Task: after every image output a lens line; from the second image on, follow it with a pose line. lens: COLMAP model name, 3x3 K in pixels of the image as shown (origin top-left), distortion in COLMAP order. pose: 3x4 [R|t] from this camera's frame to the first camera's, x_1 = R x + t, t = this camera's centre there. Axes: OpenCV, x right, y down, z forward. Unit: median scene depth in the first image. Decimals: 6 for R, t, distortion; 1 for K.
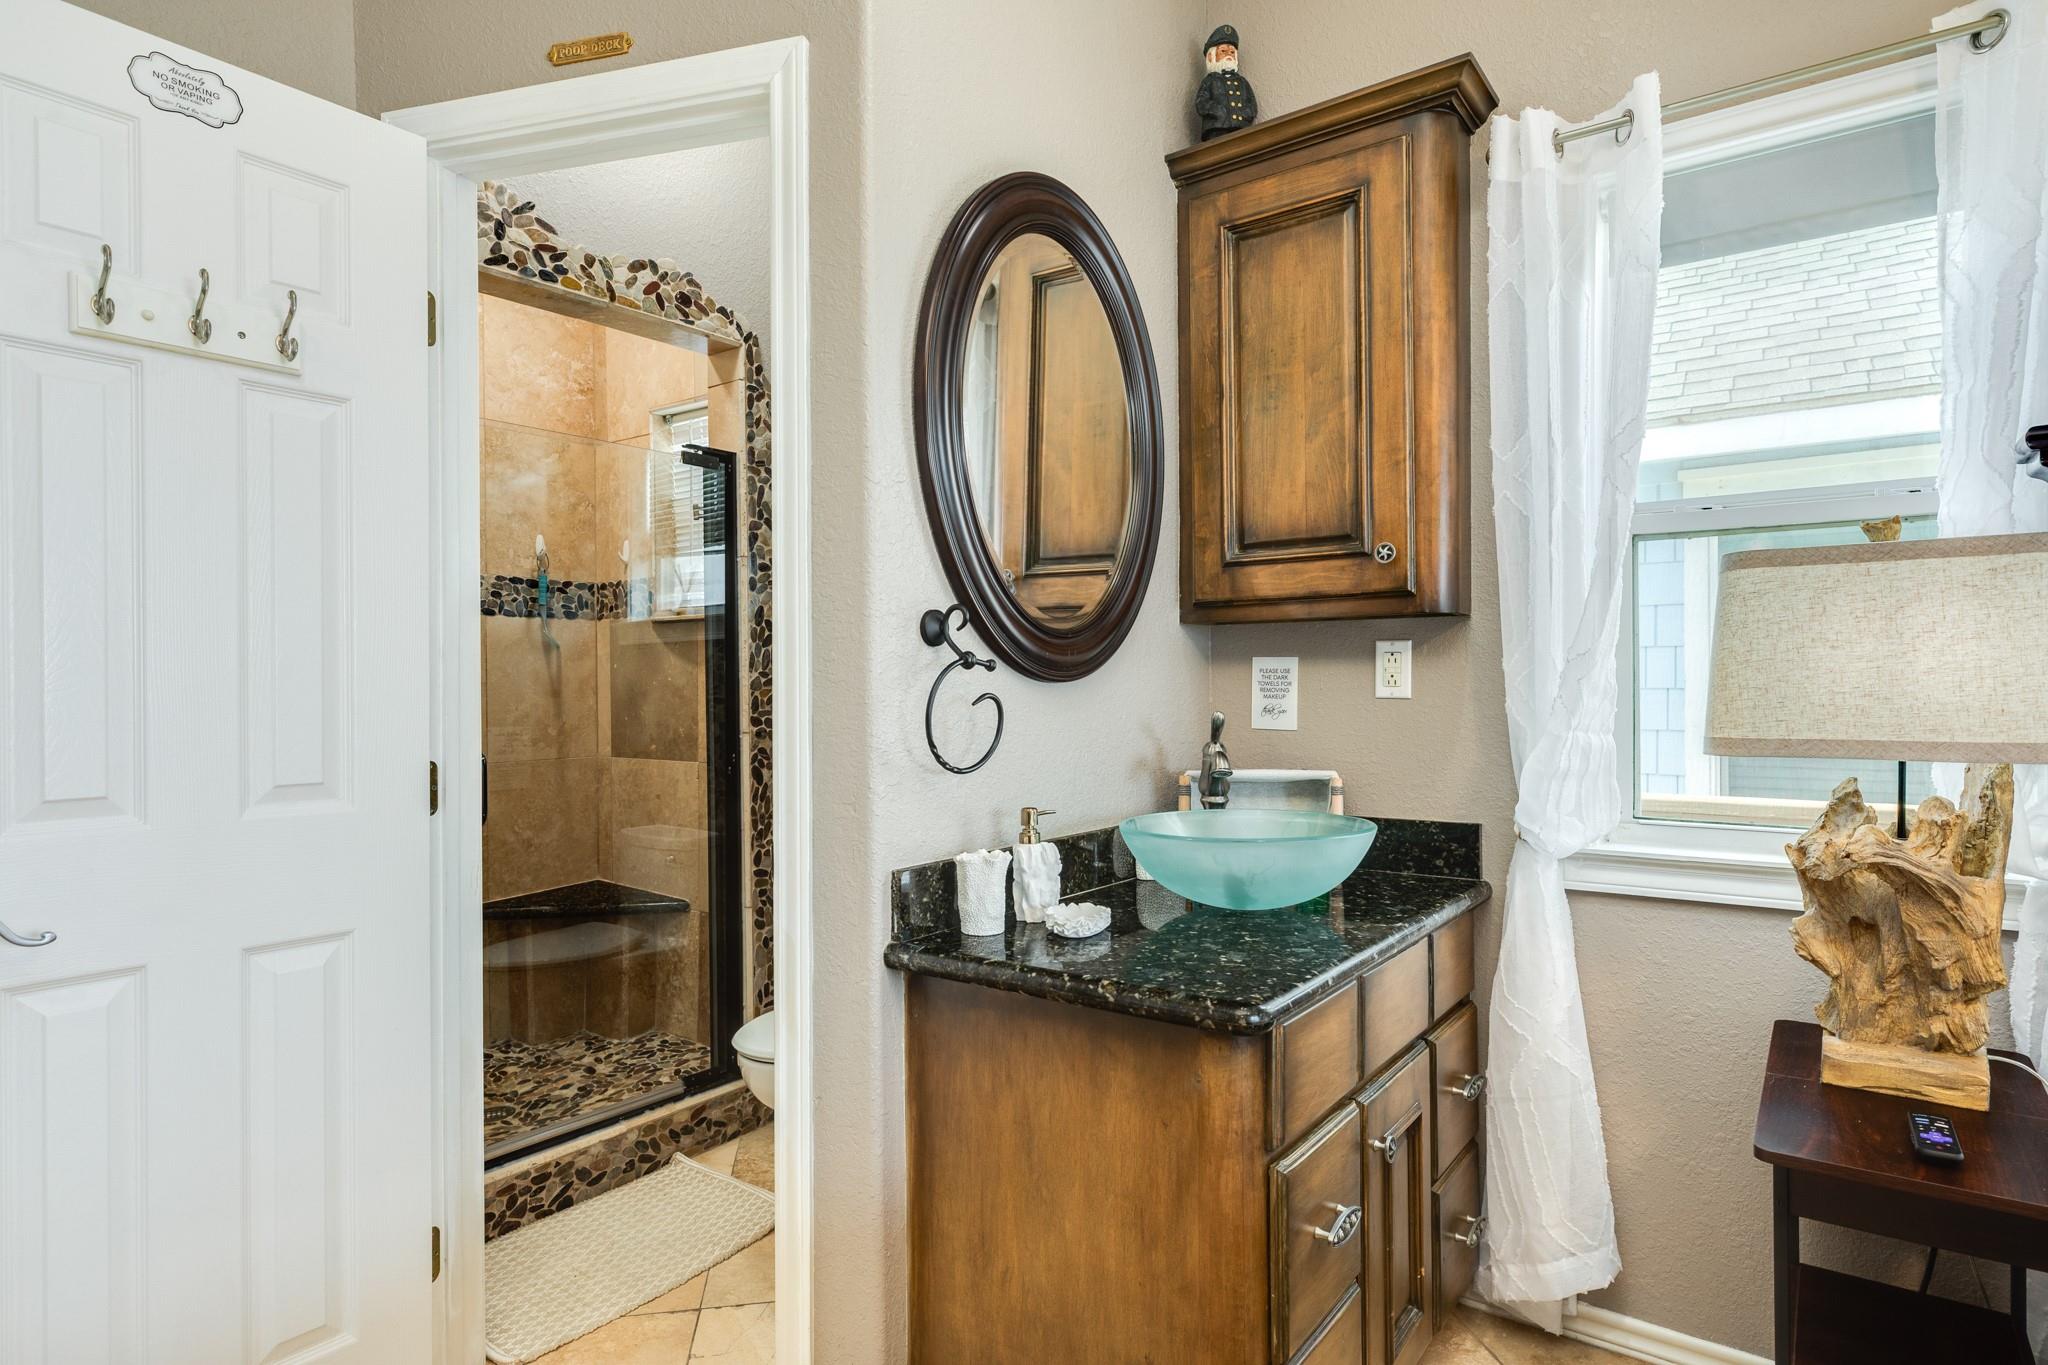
lens RADIAL K [[1087.1, 0, 1019.3], [0, 1087.1, 684.6], [0, 0, 1]] dist [0.003443, 0.002191]
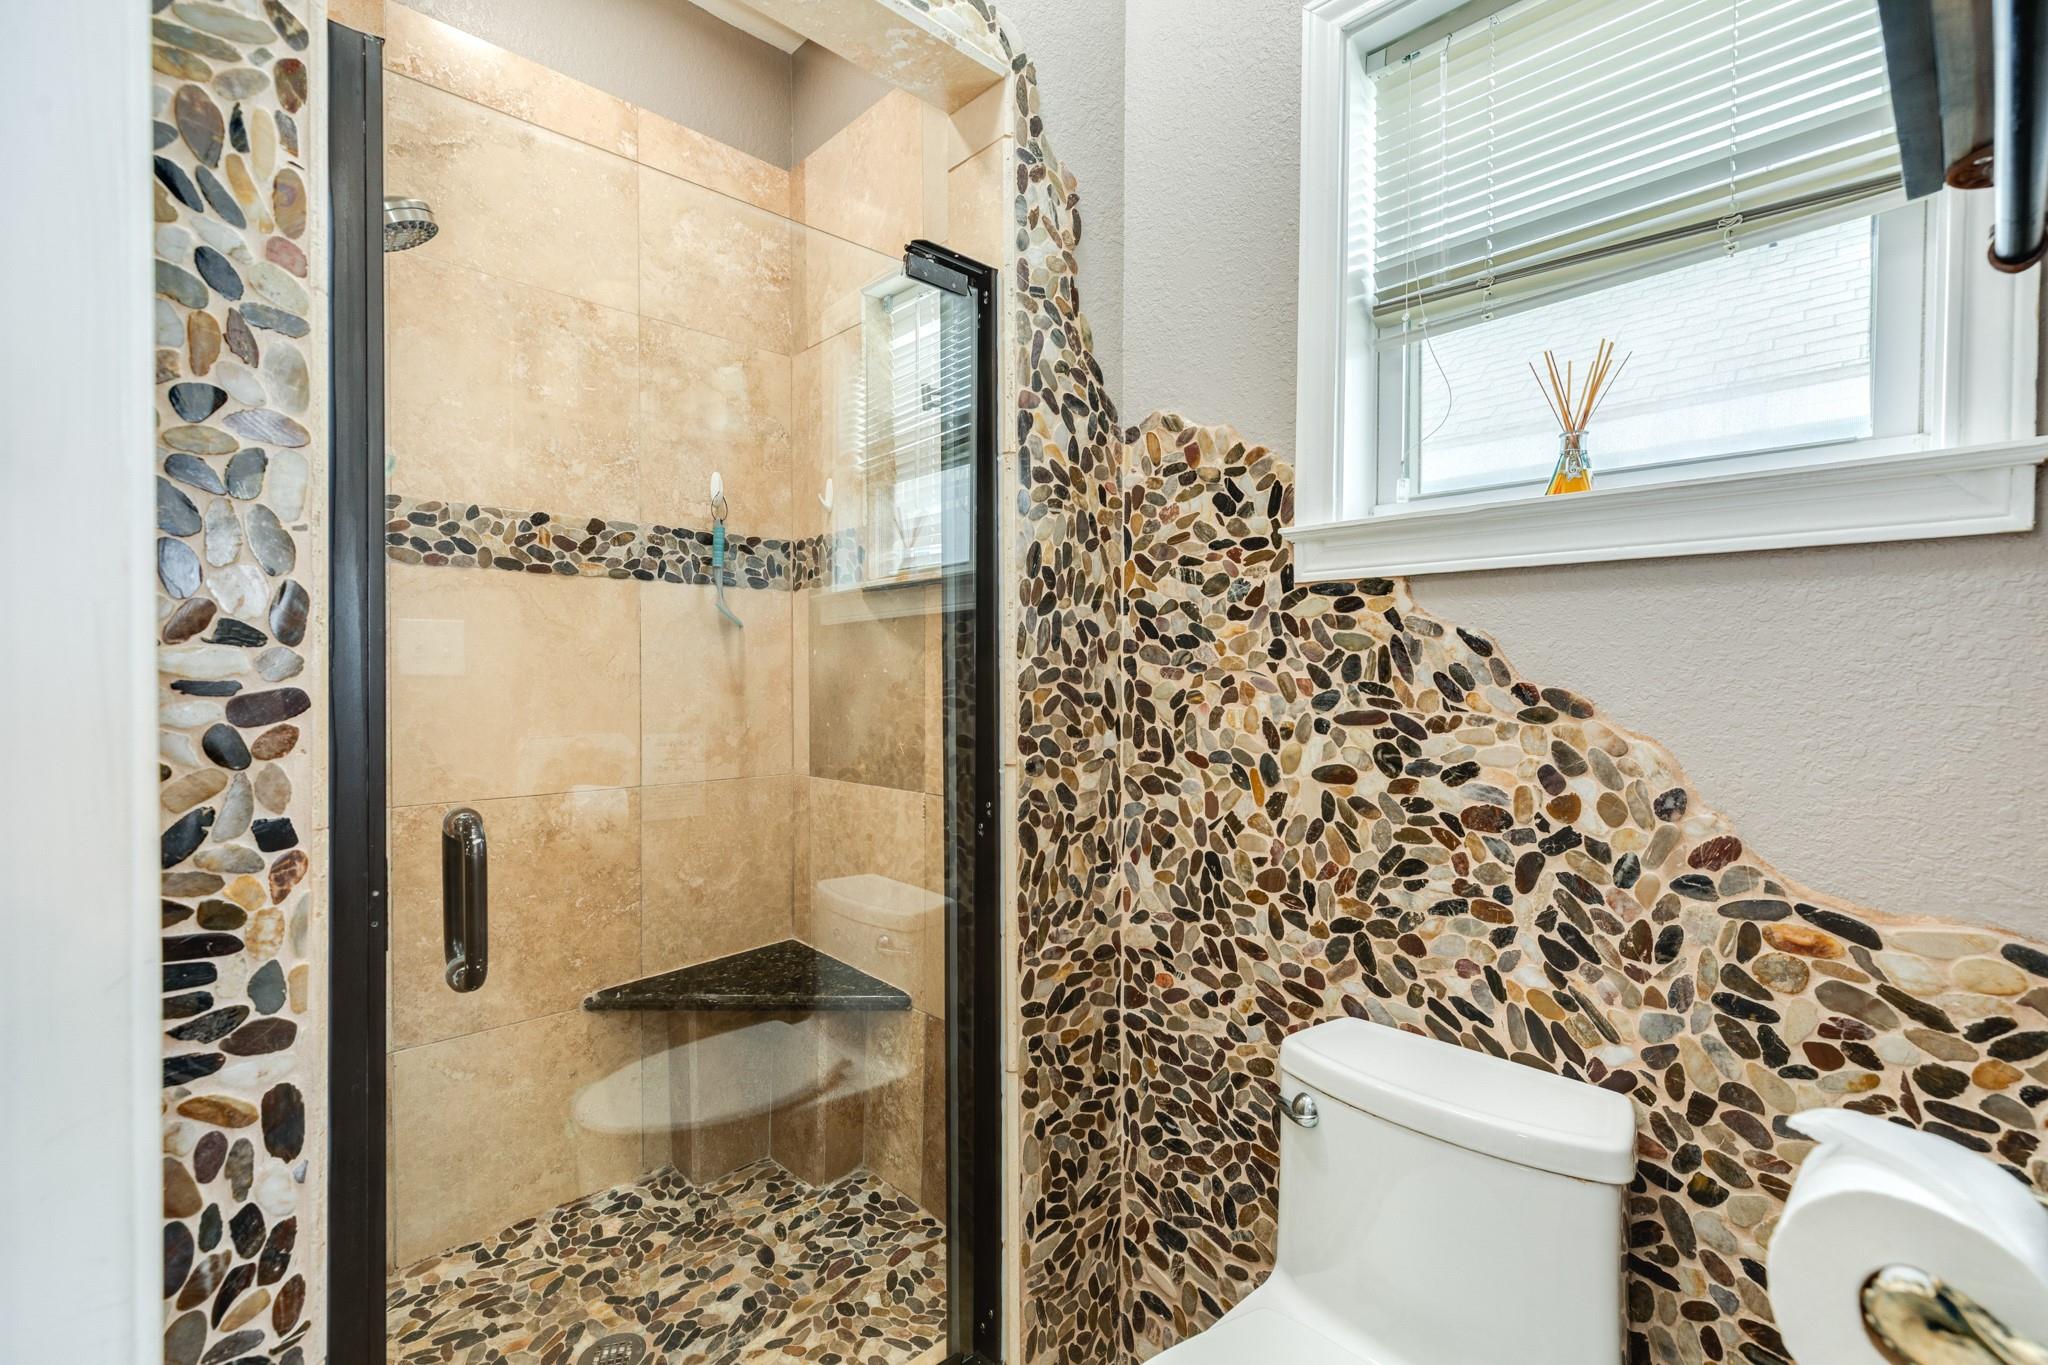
lens RADIAL K [[909.7, 0, 1028.7], [0, 909.7, 686.9], [0, 0, 1]] dist [0.005303, -0.000809]
pose [[0.986591, 0.009151, -0.162958, -0.141486], [-0.007725, 0.999926, 0.009382, -0.000827], [0.163032, -0.007998, 0.986588, 0.457396]]
